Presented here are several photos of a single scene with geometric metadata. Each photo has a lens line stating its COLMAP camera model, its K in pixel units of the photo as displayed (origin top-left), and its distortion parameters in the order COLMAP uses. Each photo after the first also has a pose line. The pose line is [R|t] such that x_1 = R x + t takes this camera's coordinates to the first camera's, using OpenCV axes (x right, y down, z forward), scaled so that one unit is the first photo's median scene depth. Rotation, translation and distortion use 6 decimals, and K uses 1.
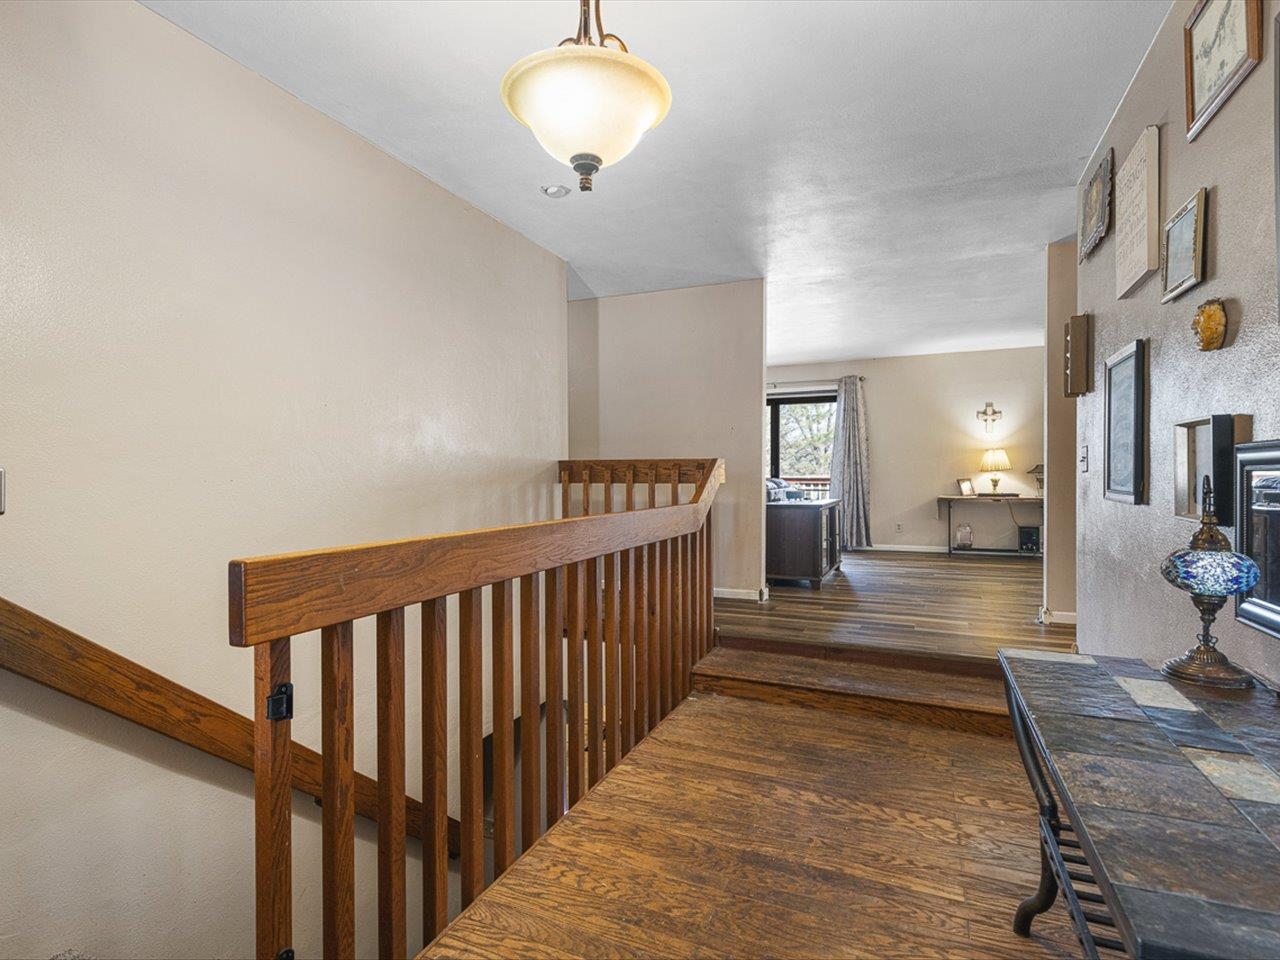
lens RADIAL K [[652.3, 0, 634.3], [0, 652.3, 478.4], [0, 0, 1]] dist [0.003252, 0.000090]
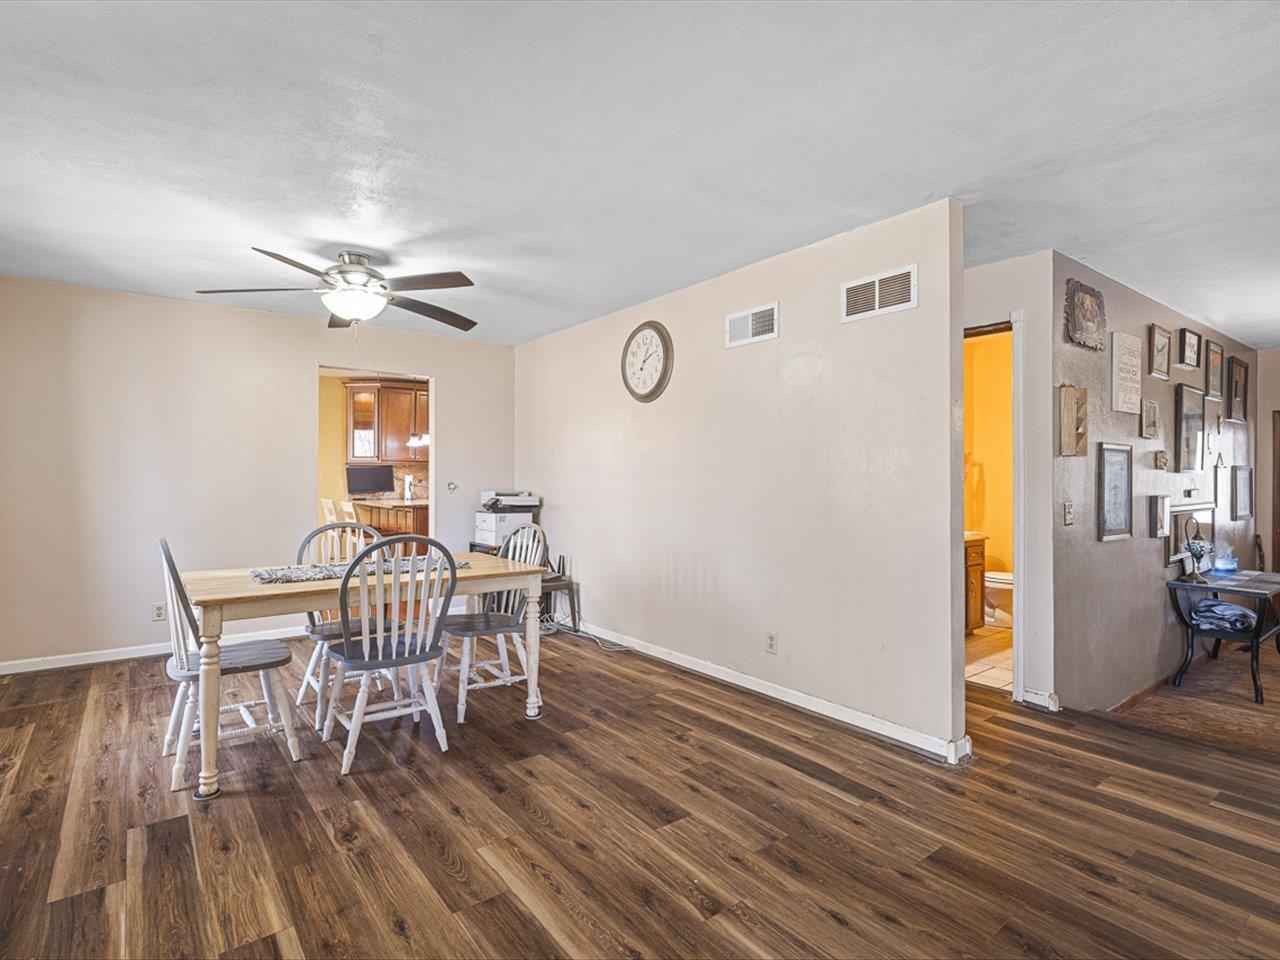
lens RADIAL K [[652.3, 0, 634.3], [0, 652.3, 478.4], [0, 0, 1]] dist [0.003252, 0.000090]
pose [[-0.872973, 0.005184, 0.487742, 1.091093], [0.007368, 0.999970, 0.002558, -0.147235], [-0.487714, 0.005827, -0.872984, 3.263625]]
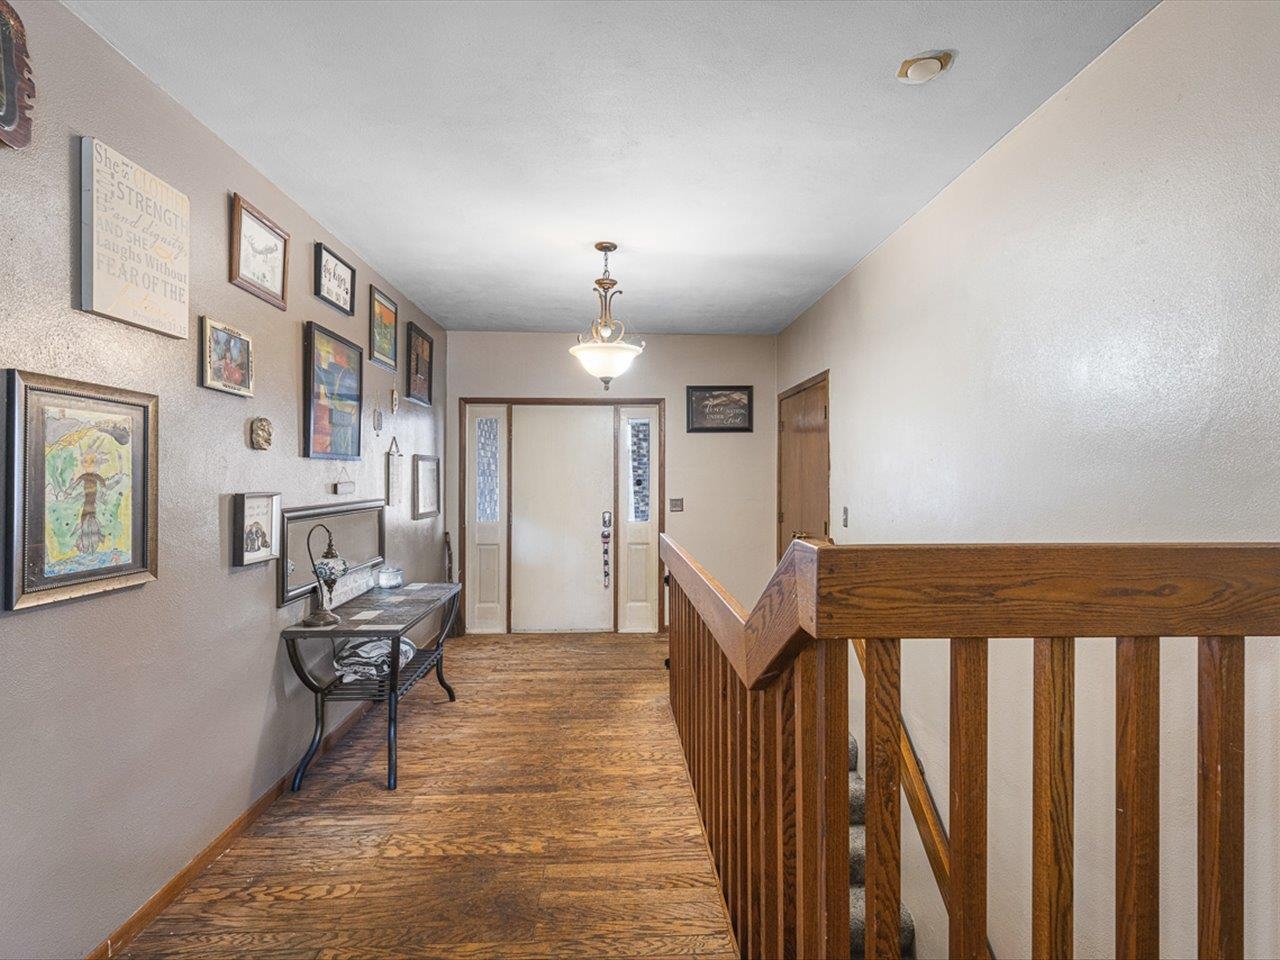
lens RADIAL K [[652.3, 0, 634.3], [0, 652.3, 478.4], [0, 0, 1]] dist [0.003252, 0.000090]
pose [[-0.900749, 0.005490, -0.434304, 0.567965], [0.000270, 0.999927, 0.012081, -0.119614], [0.434339, 0.010765, -0.900685, 2.122349]]
